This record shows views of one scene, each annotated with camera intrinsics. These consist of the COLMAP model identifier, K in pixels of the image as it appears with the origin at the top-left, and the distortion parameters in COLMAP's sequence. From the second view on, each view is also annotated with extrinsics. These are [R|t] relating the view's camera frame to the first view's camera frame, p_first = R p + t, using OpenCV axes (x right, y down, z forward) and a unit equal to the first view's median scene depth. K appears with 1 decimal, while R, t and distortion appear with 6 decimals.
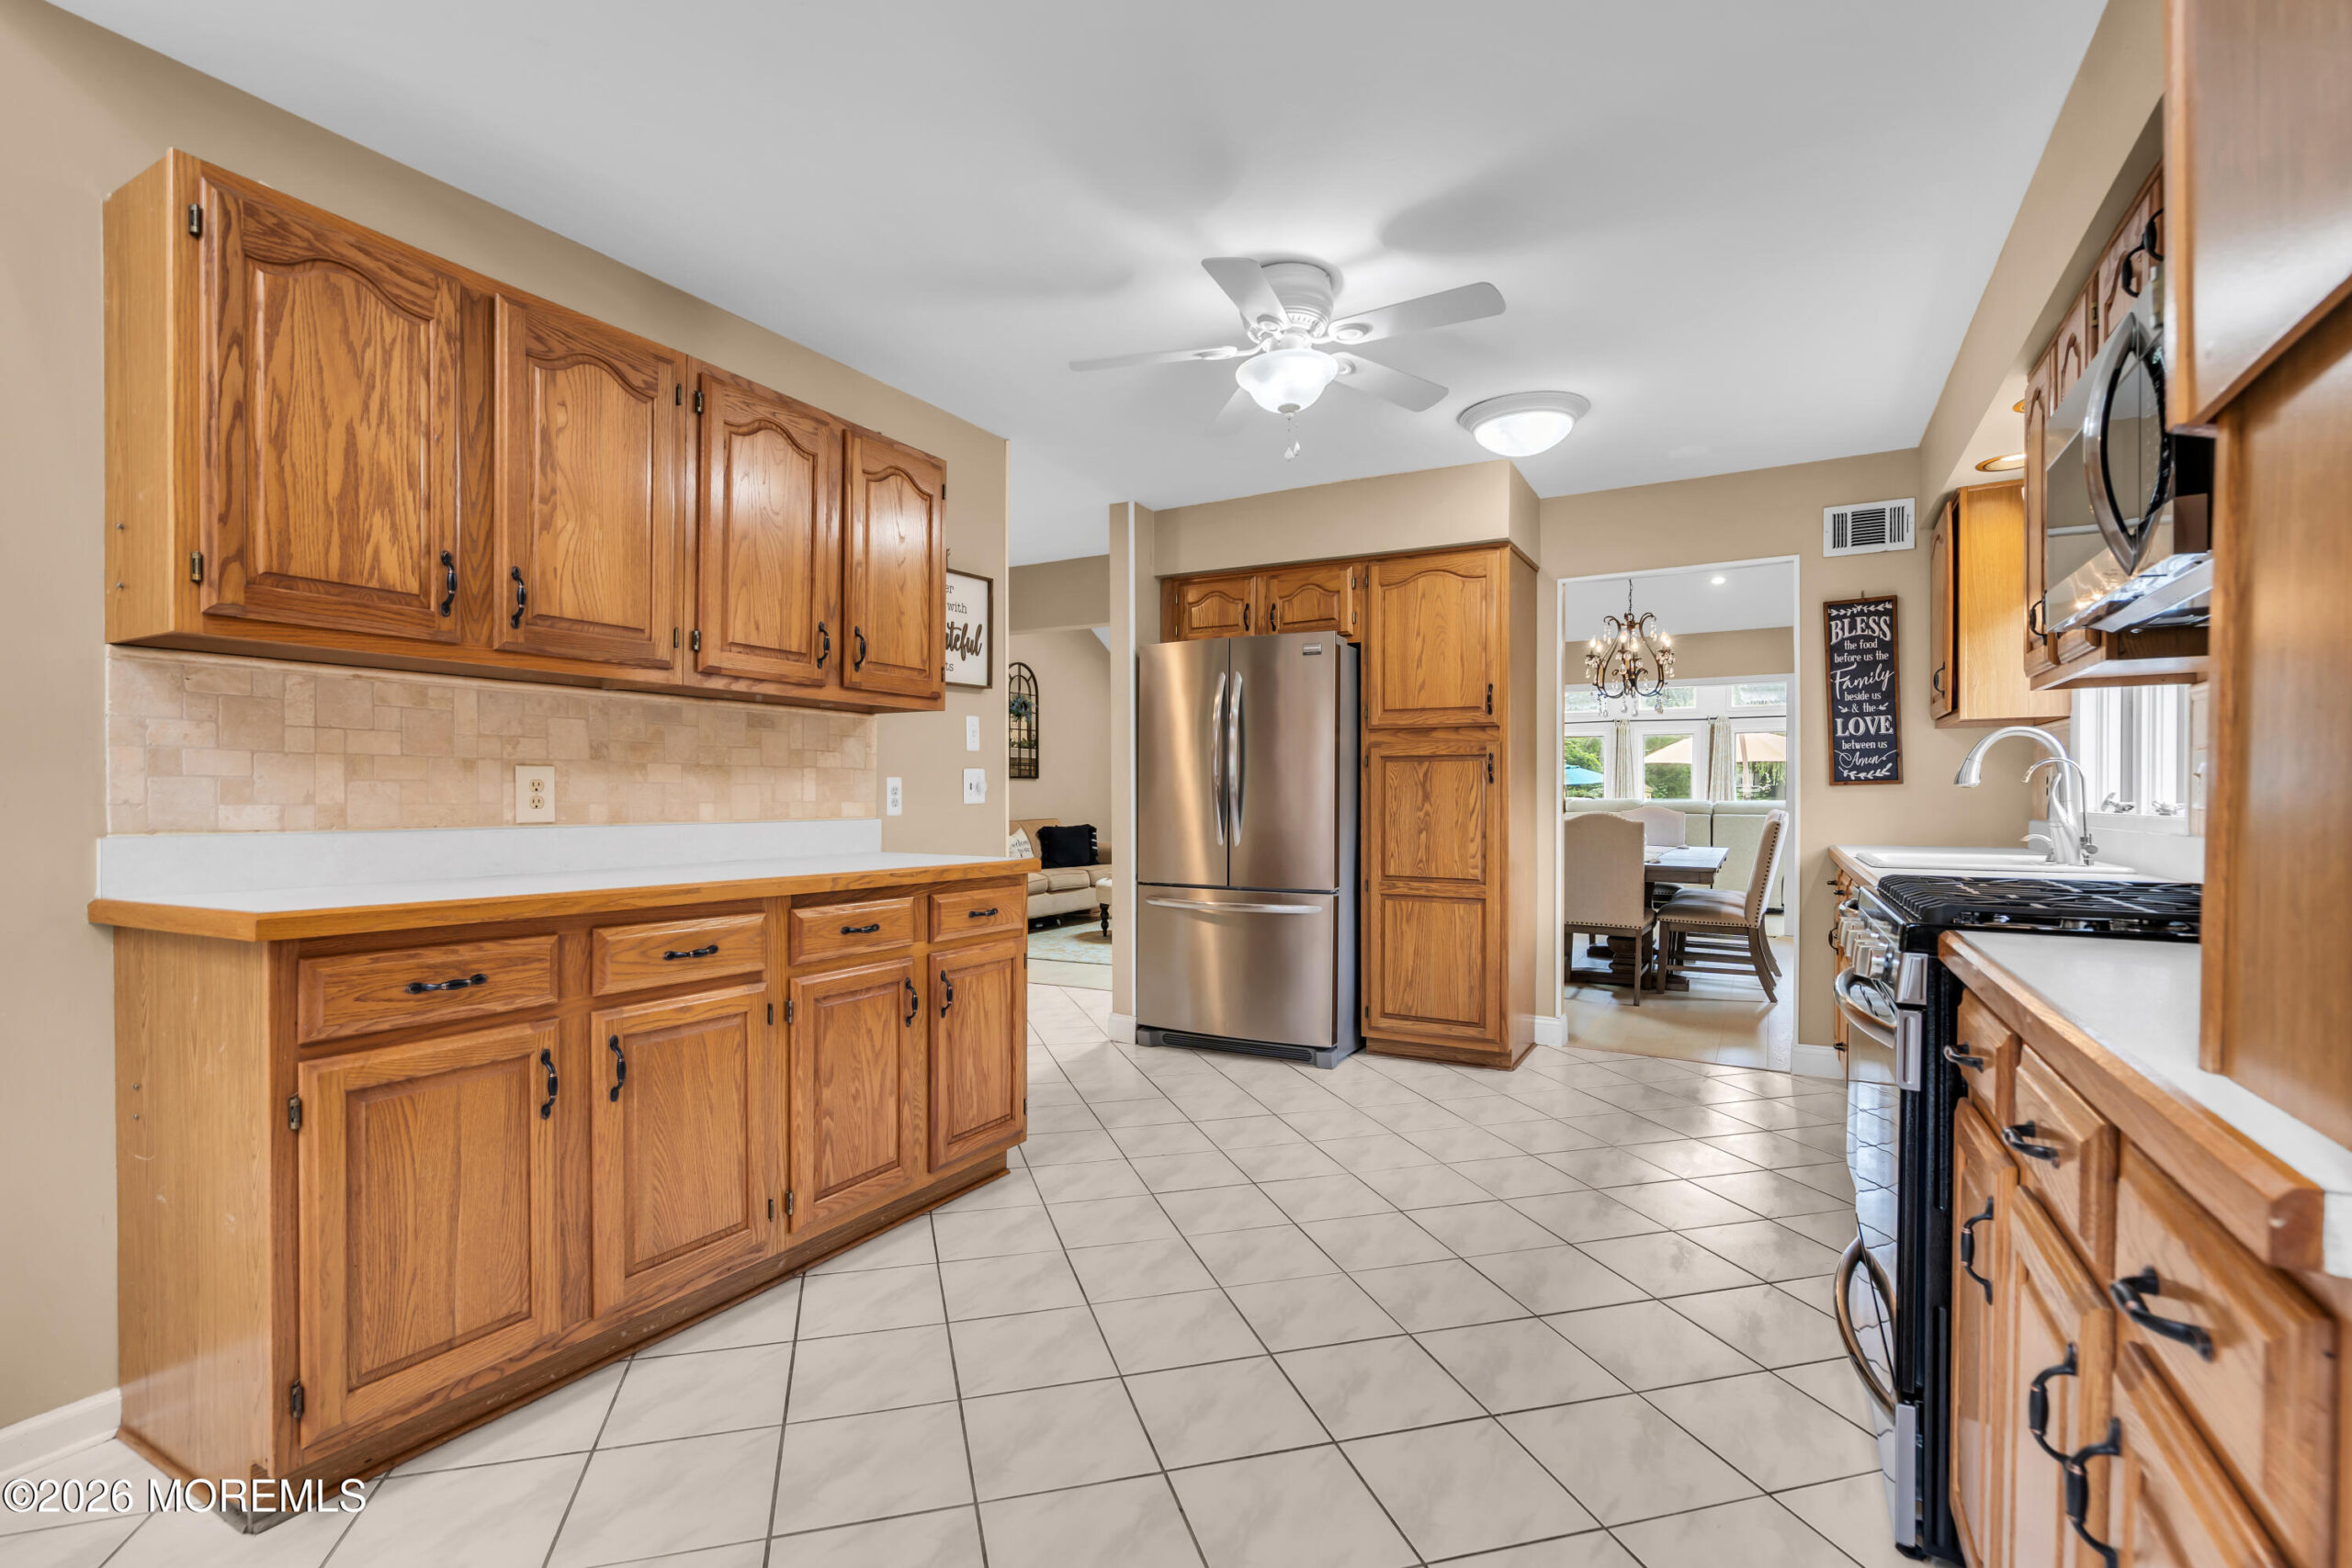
lens RADIAL K [[1080.1, 0, 1185.8], [0, 1080.1, 800.1], [0, 0, 1]] dist [-0.001360, -0.000031]
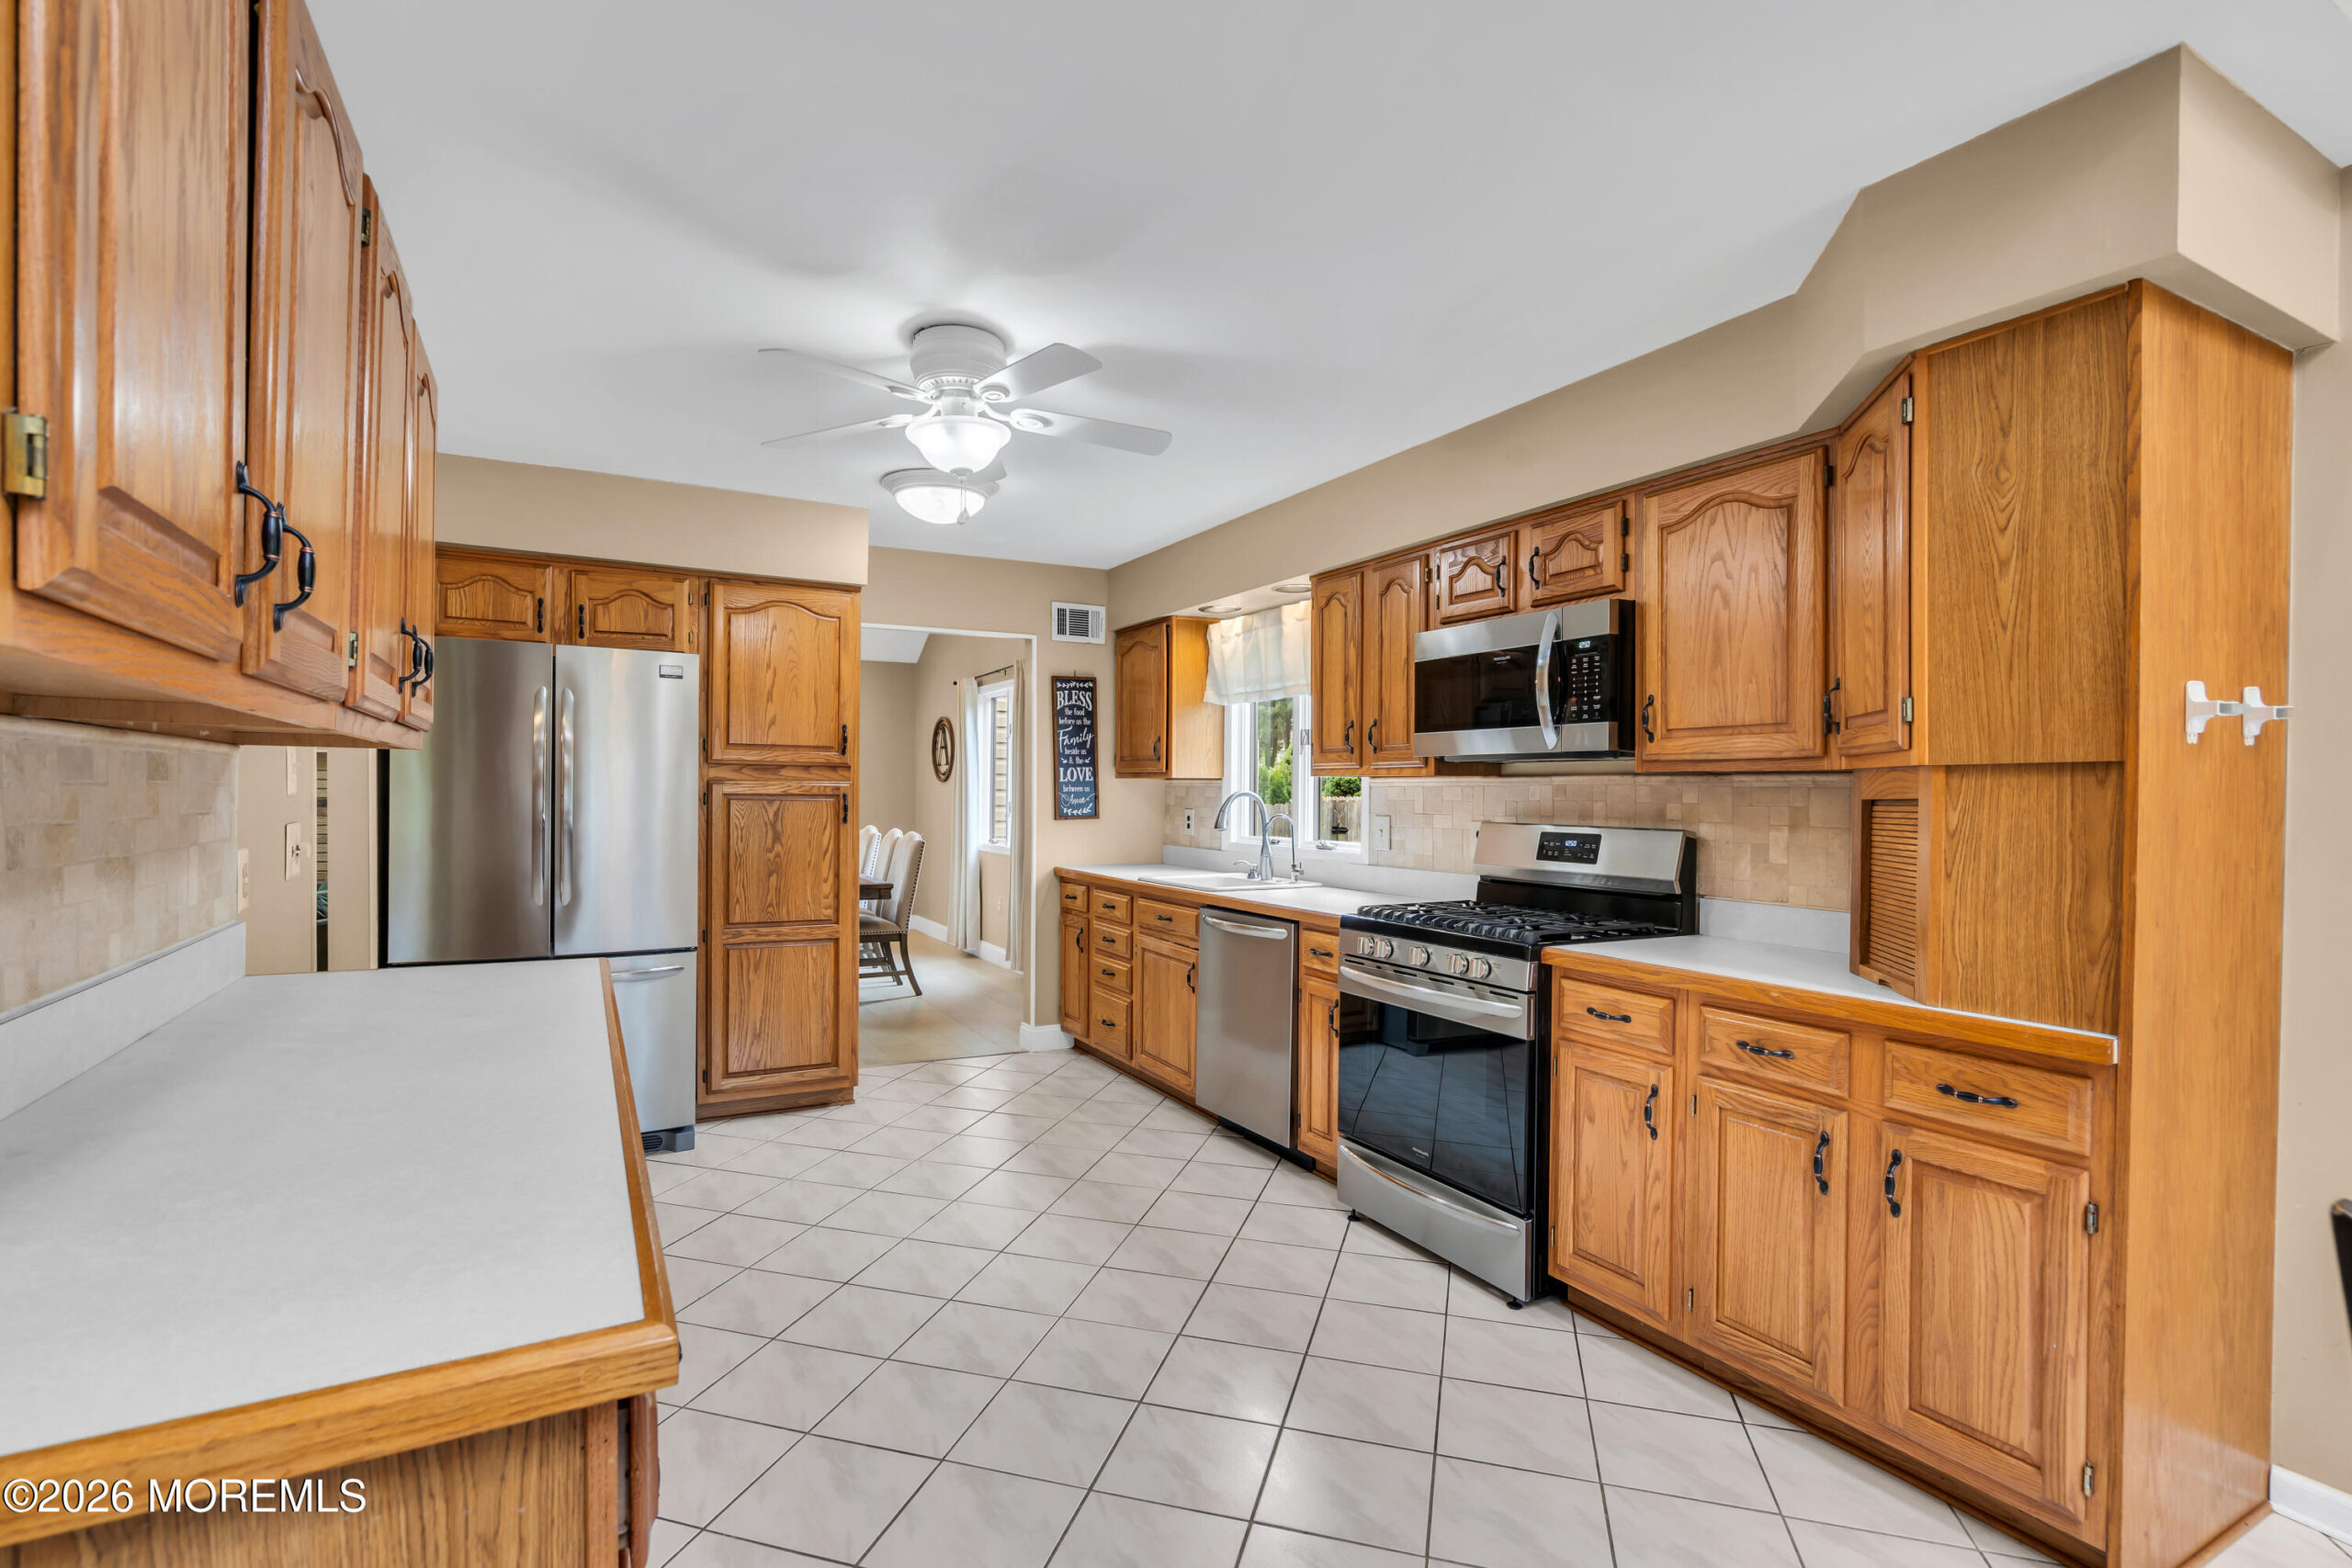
lens RADIAL K [[1077.4, 0, 1158.7], [0, 1077.4, 790.2], [0, 0, 1]] dist [-0.001365, 0.000351]
pose [[0.546417, 0.006491, 0.837488, -0.402812], [-0.005920, 0.999975, -0.003888, -0.044302], [-0.837492, -0.002833, 0.546442, 0.200813]]
